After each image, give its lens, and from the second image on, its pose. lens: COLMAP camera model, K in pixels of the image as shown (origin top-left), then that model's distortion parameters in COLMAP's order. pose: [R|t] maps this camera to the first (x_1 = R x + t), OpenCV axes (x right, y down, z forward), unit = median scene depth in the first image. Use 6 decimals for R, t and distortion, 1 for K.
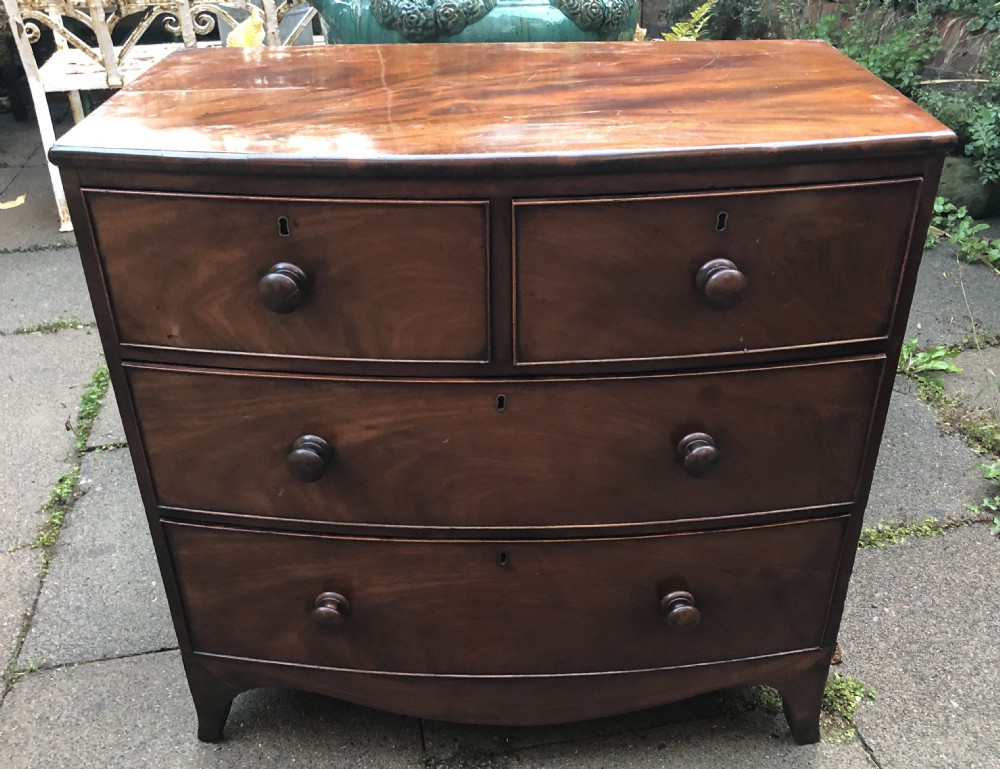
lens RADIAL K [[957.3, 0, 491.0], [0, 957.3, 356.4], [0, 0, 1]] dist [0.001430, 0.042161]
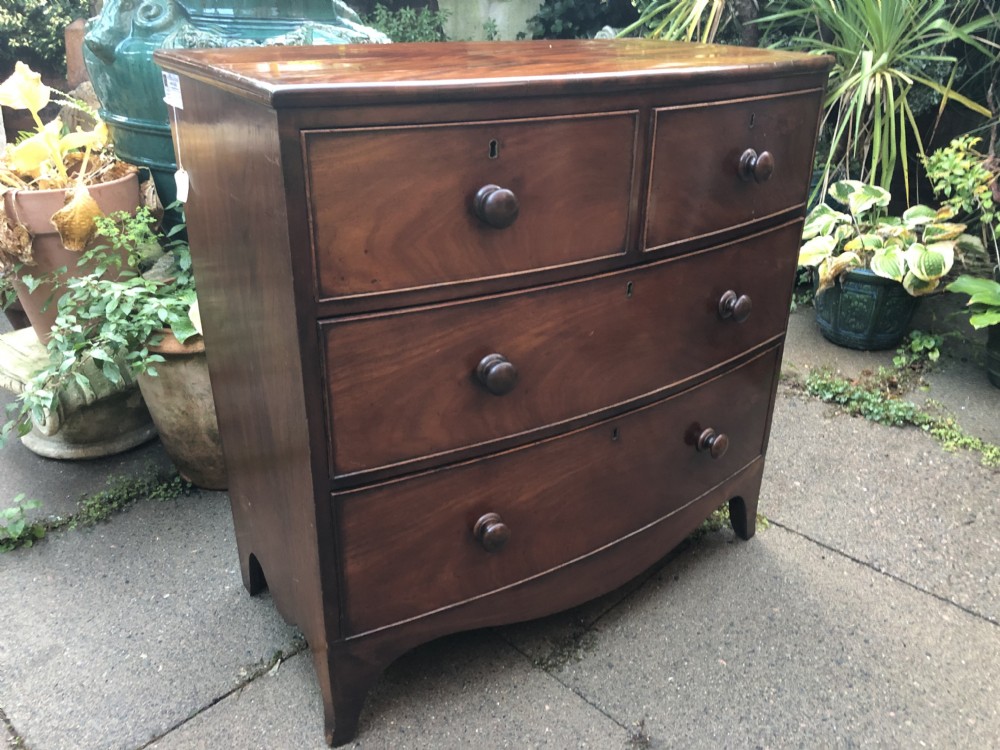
lens RADIAL K [[825.6, 0, 505.5], [0, 825.6, 355.1], [0, 0, 1]] dist [0.018044, 0.012305]
pose [[0.813129, -0.211598, 0.542262, -0.478410], [0.260943, 0.965243, -0.014637, 0.070016], [-0.520317, 0.153401, 0.840082, 0.135654]]
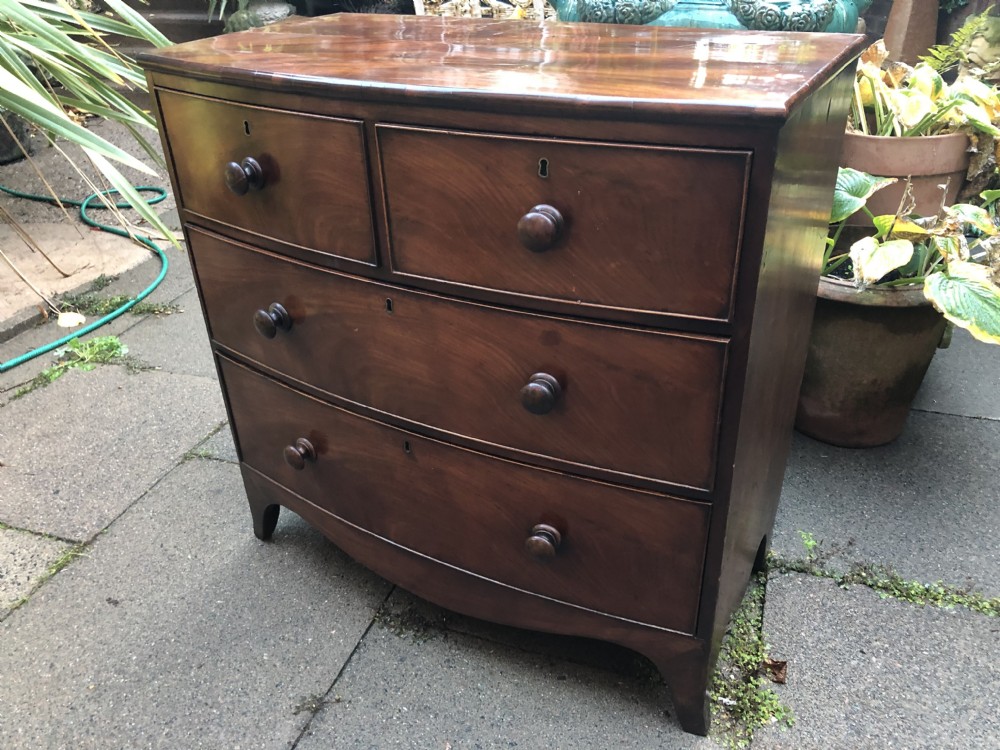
lens RADIAL K [[825.6, 0, 505.5], [0, 825.6, 355.1], [0, 0, 1]] dist [0.018044, 0.012305]
pose [[0.868496, 0.230331, -0.438934, 0.400838], [-0.229667, 0.971688, 0.055464, 0.012872], [0.439282, 0.052638, 0.896806, 0.100216]]
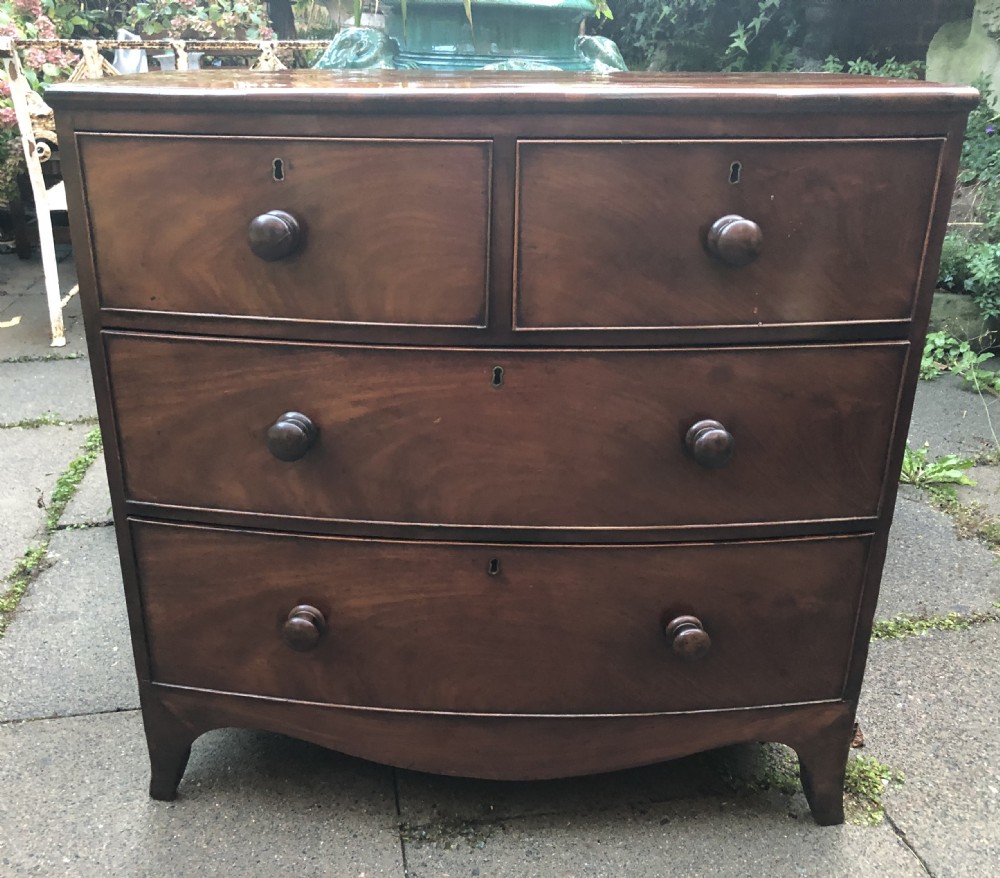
lens RADIAL K [[961.8, 0, 457.8], [0, 961.8, 414.9], [0, 0, 1]] dist [0.026475, -0.009152]
pose [[0.999380, 0.027670, -0.021774, -0.004717], [-0.030542, 0.988946, -0.145099, 0.150628], [0.017518, 0.145674, 0.989177, 0.046797]]
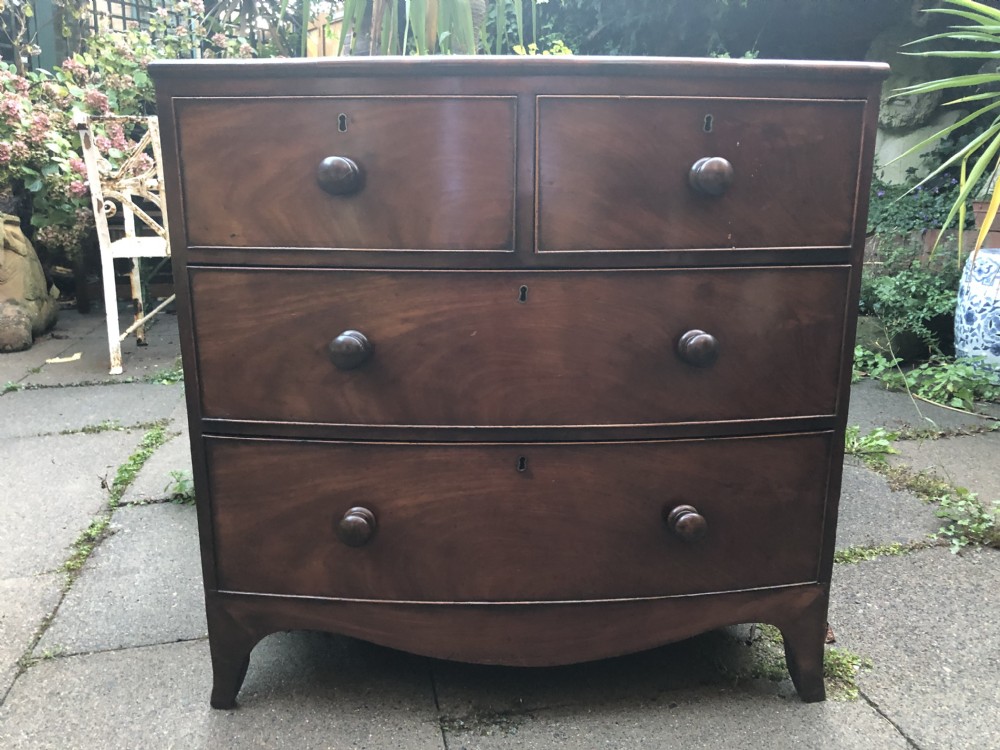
lens RADIAL K [[816.0, 0, 502.9], [0, 816.0, 357.9], [0, 0, 1]] dist [0.056092, -0.054833]
pose [[0.999241, 0.007128, 0.038304, -0.033759], [0.003826, 0.960418, -0.278535, 0.263006], [-0.038774, 0.278470, 0.959662, 0.059812]]
